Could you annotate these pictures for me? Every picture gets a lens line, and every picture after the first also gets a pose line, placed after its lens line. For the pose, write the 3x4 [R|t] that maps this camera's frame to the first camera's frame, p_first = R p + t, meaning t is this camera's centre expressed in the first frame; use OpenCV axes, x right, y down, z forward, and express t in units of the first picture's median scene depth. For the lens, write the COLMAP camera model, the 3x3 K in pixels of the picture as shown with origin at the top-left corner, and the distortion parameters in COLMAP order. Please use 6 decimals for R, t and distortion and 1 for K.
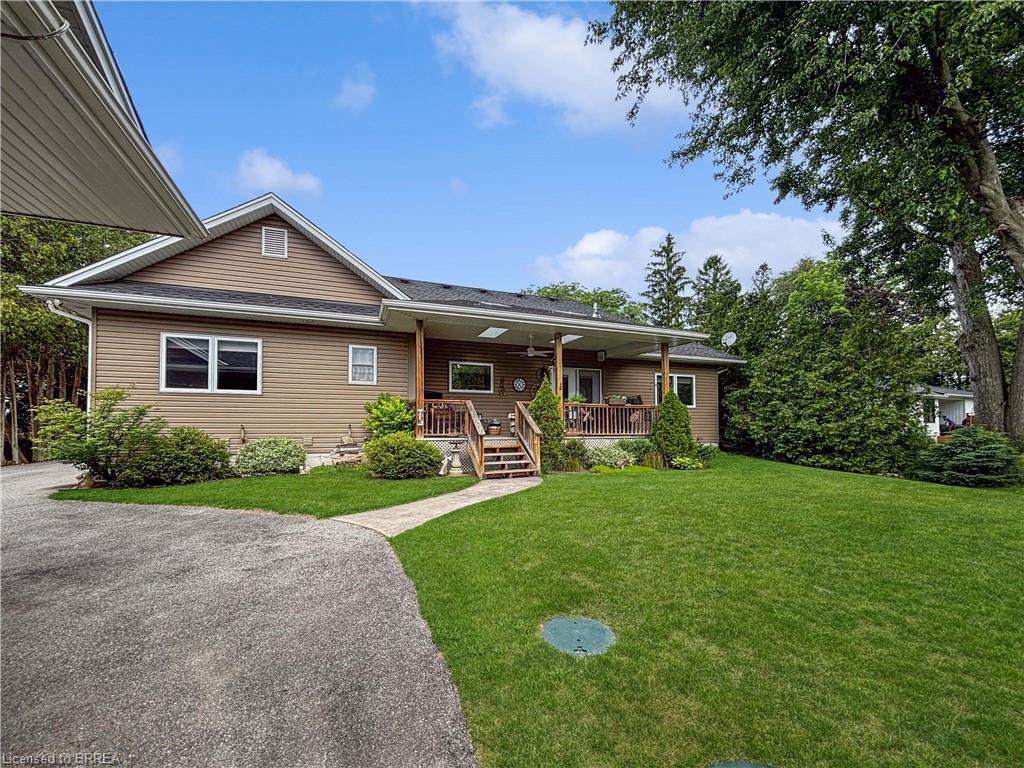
lens RADIAL K [[424.5, 0, 518.8], [0, 424.5, 420.0], [0, 0, 1]] dist [0.004224, -0.000235]
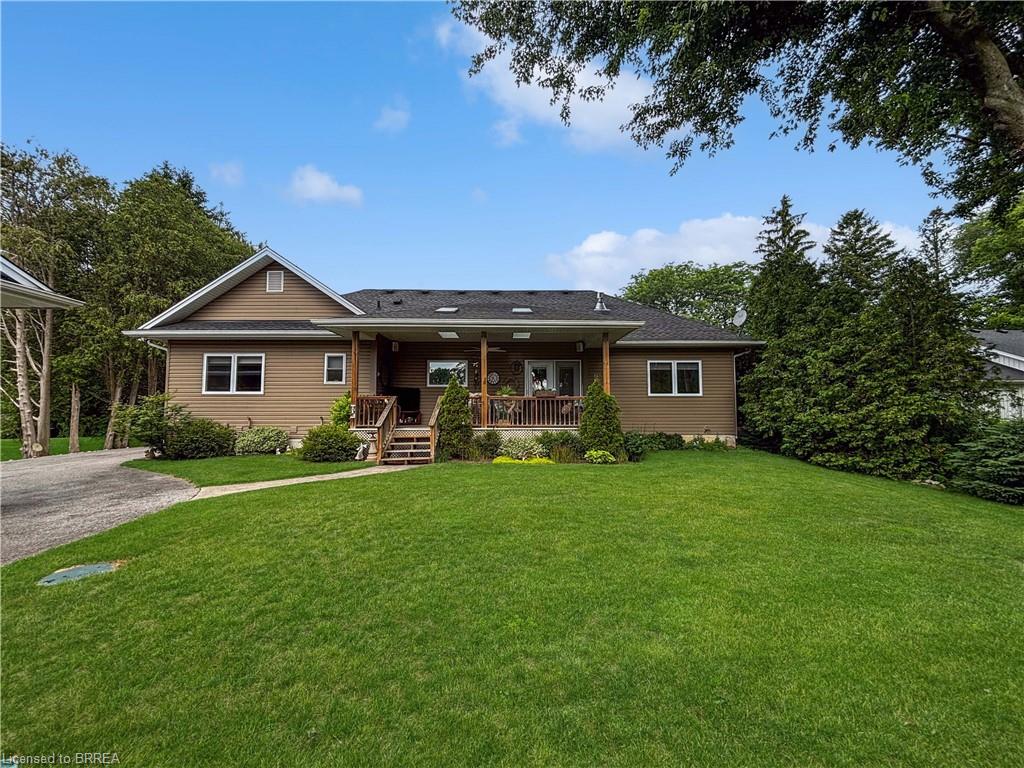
lens RADIAL K [[424.5, 0, 546.6], [0, 424.5, 380.6], [0, 0, 1]] dist [0.004224, -0.000235]
pose [[0.936526, -0.027059, -0.349553, 0.577081], [0.007144, 0.998283, -0.058138, -0.015256], [0.350526, 0.051951, 0.935111, 0.042994]]
